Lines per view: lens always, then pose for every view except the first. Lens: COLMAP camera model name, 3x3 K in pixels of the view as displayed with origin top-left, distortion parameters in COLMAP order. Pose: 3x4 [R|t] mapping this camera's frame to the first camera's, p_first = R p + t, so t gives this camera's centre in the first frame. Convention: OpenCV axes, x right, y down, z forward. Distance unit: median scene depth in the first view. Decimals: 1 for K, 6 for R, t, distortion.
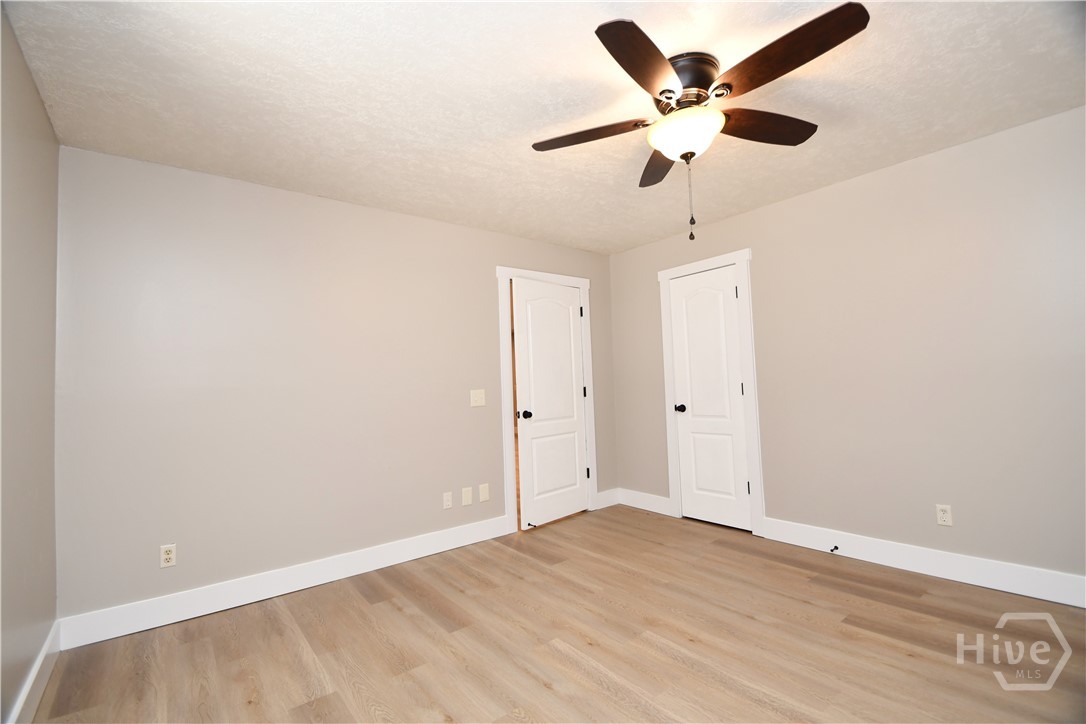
lens RADIAL K [[473.3, 0, 535.7], [0, 473.3, 367.0], [0, 0, 1]] dist [0.005268, -0.012256]
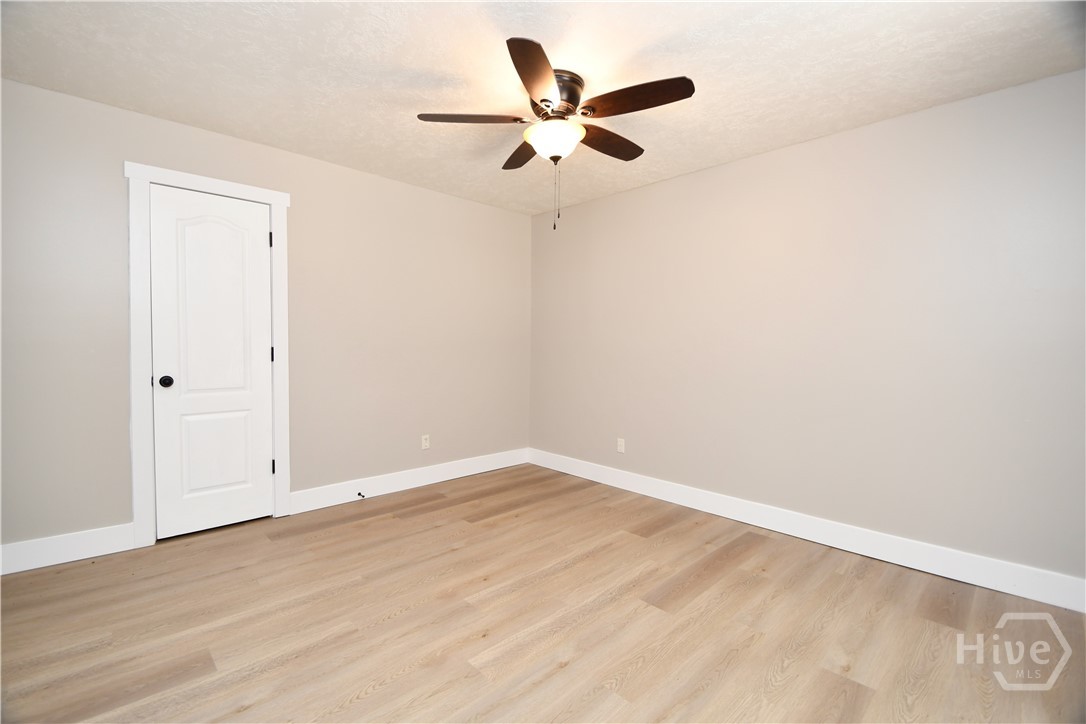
lens RADIAL K [[473.3, 0, 534.1], [0, 473.3, 367.3], [0, 0, 1]] dist [0.005268, -0.012256]
pose [[-0.094096, -0.011176, 0.995500, -0.614438], [-0.047427, 0.998852, 0.006731, 0.056452], [-0.994433, -0.046580, -0.094518, 0.806253]]
